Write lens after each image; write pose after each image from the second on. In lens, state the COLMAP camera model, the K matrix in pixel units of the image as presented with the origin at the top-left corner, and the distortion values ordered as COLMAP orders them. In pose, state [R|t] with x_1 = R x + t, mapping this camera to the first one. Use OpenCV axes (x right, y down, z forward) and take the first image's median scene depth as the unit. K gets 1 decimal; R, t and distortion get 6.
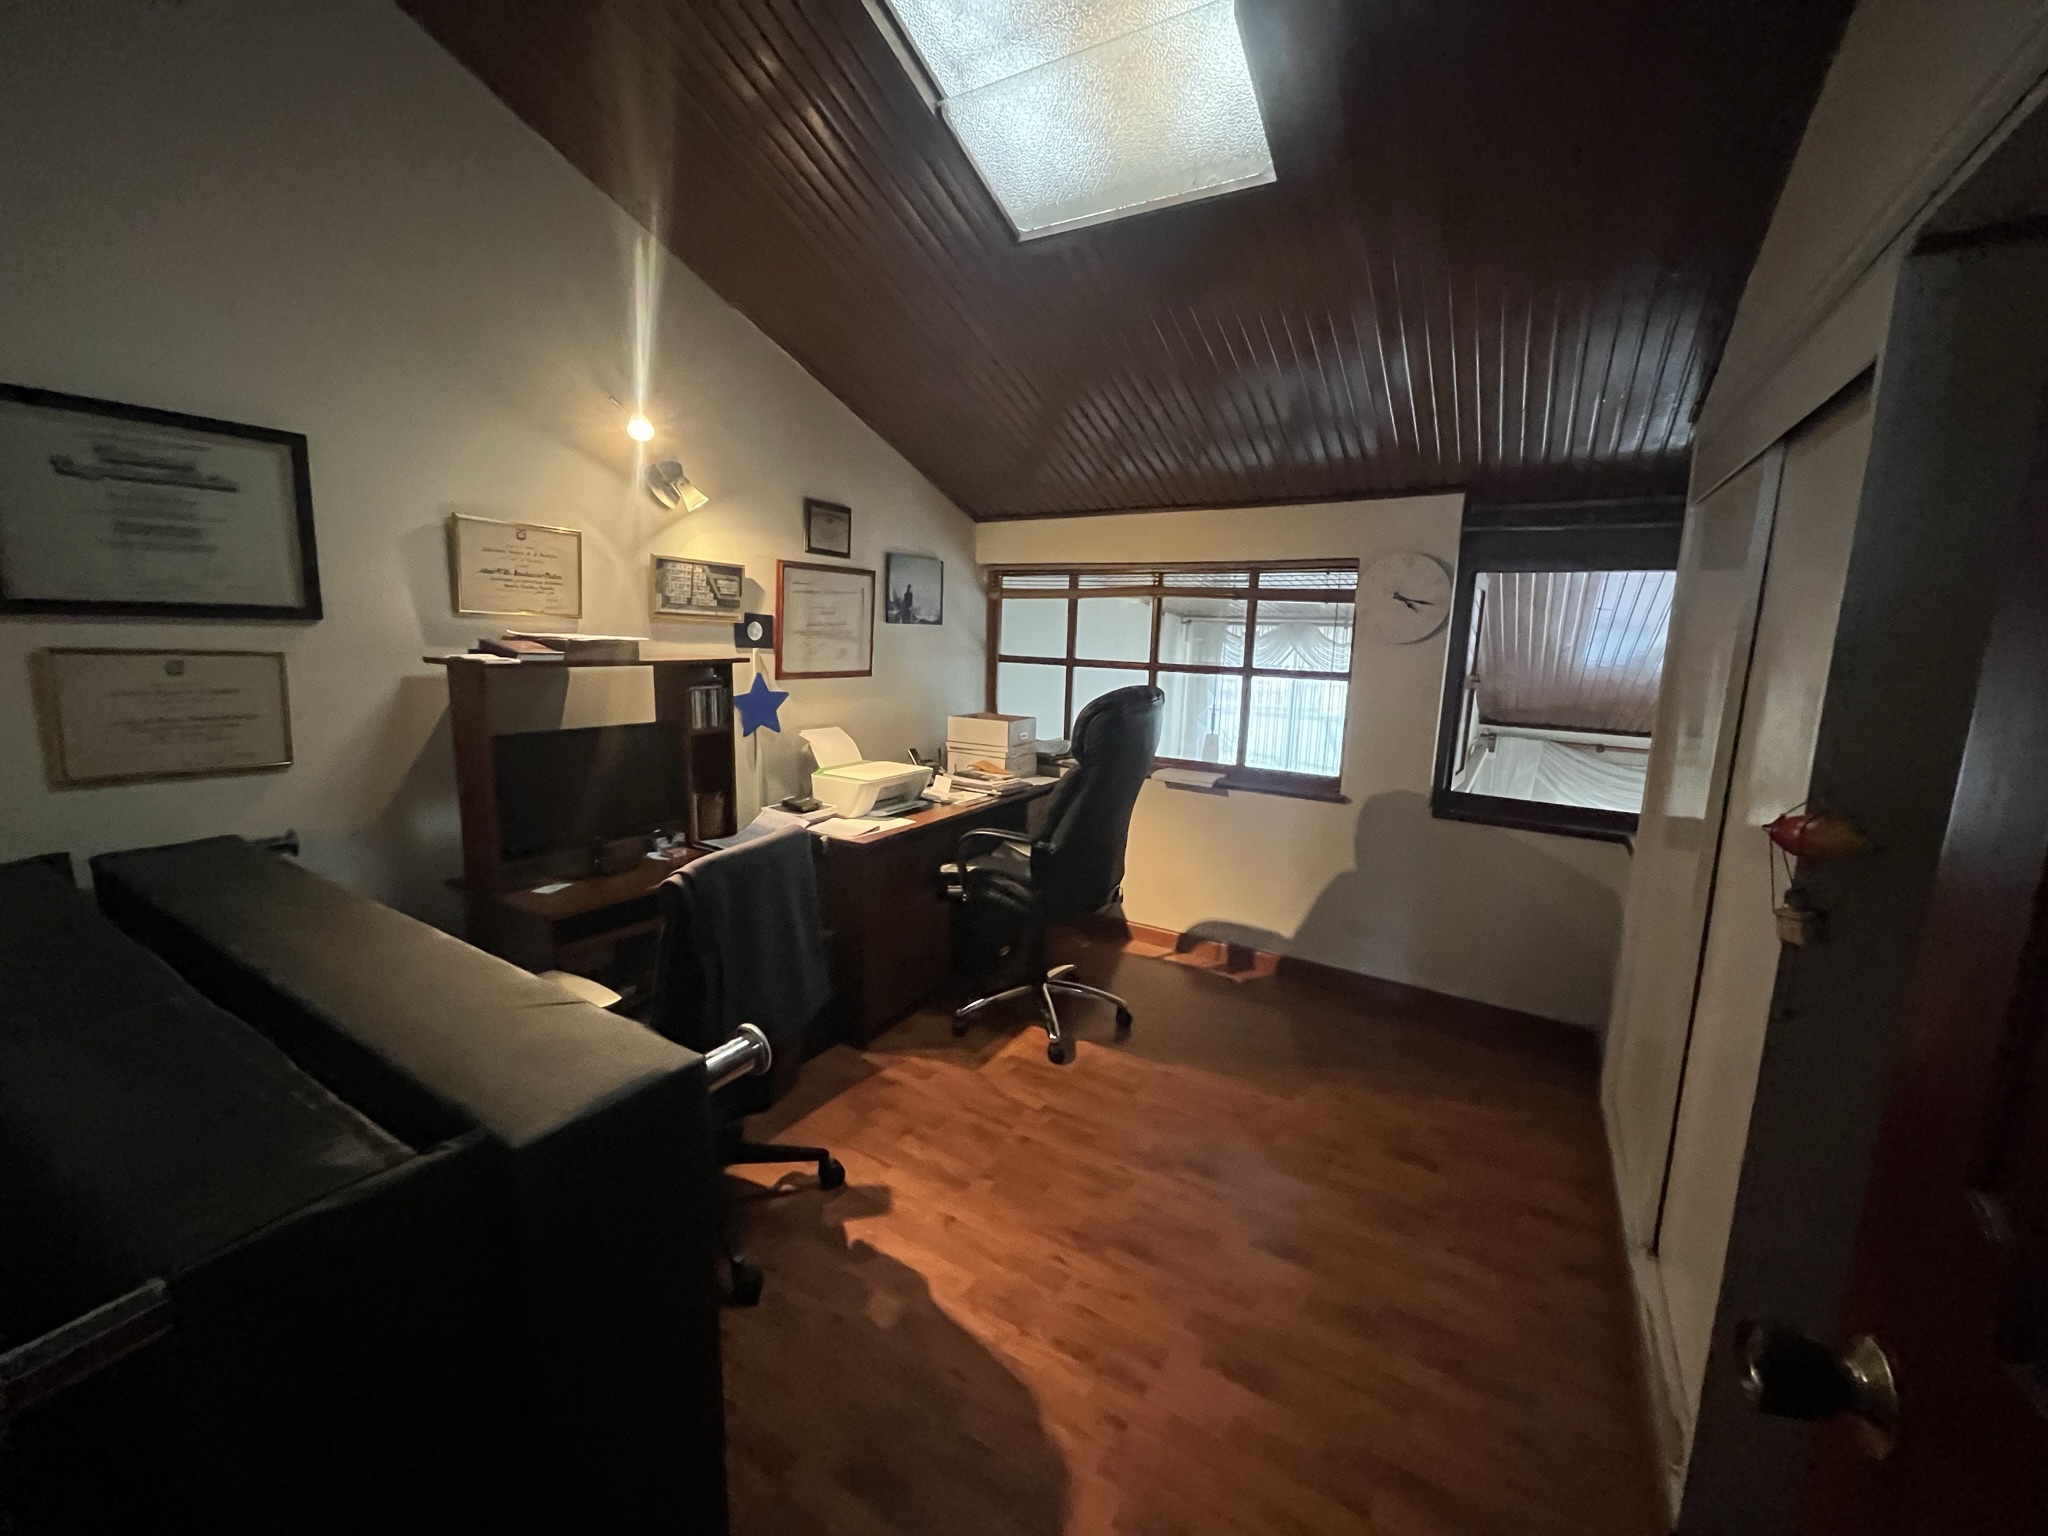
lens RADIAL K [[836.0, 0, 1017.9], [0, 836.0, 763.1], [0, 0, 1]] dist [-0.001781, -0.000016]
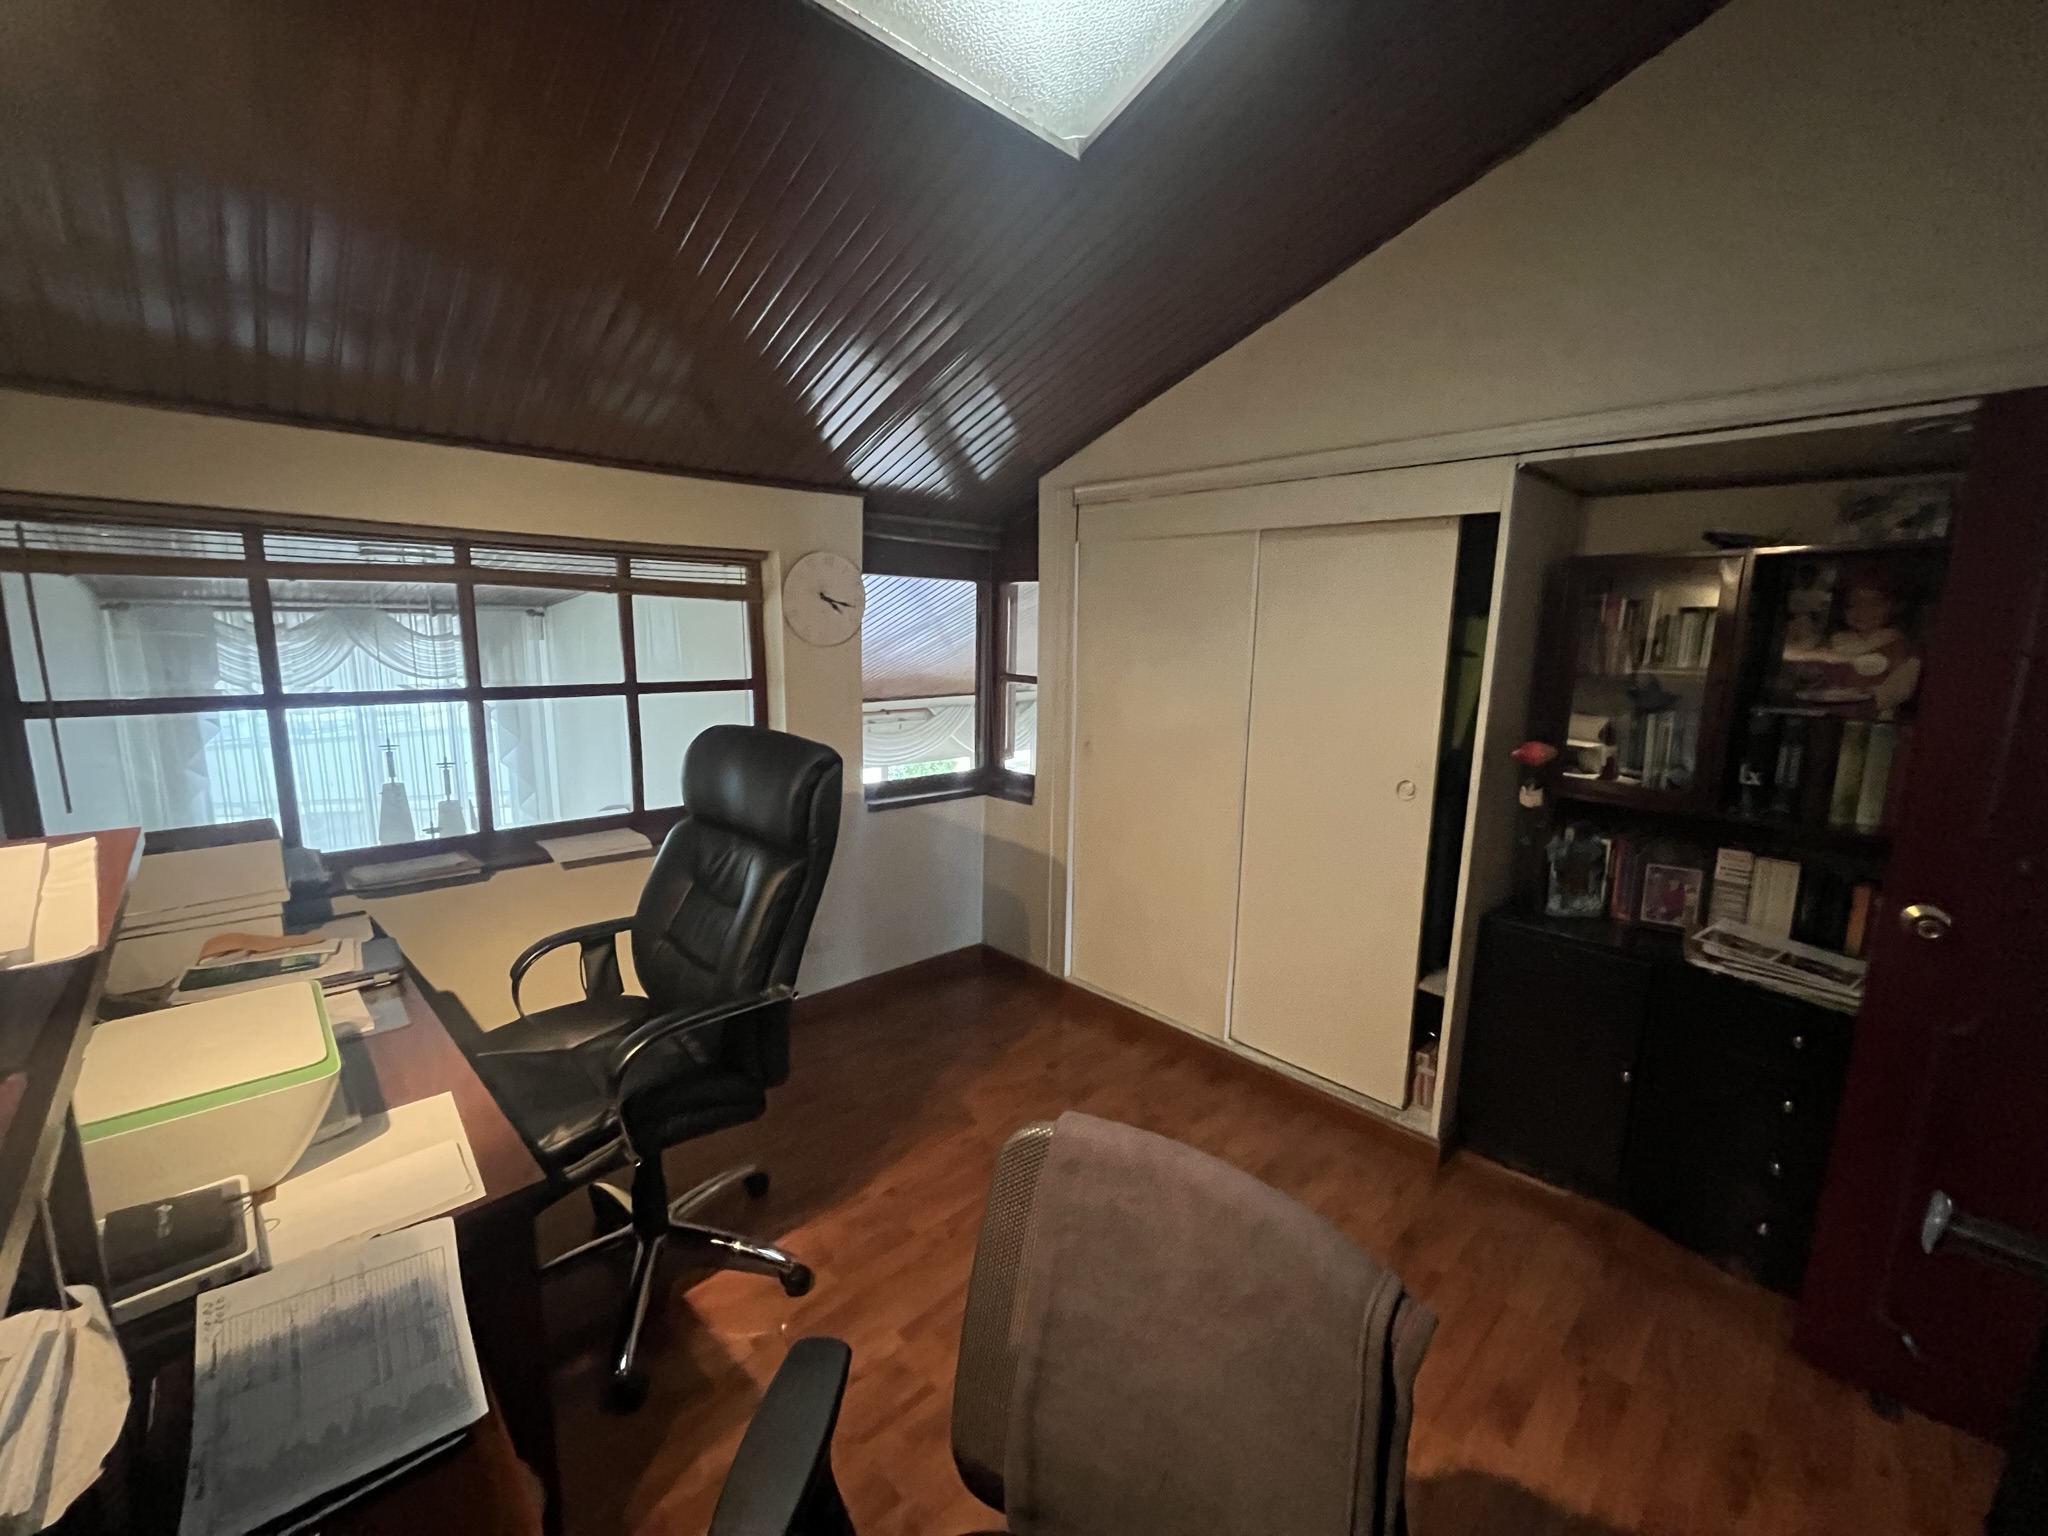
lens RADIAL K [[810.8, 0, 1016.3], [0, 810.8, 756.7], [0, 0, 1]] dist [0.000820, 0.000260]
pose [[0.267586, -0.169198, 0.948562, -0.373159], [0.141923, 0.980645, 0.134884, -0.104607], [-0.953025, 0.098529, 0.286419, 0.495035]]
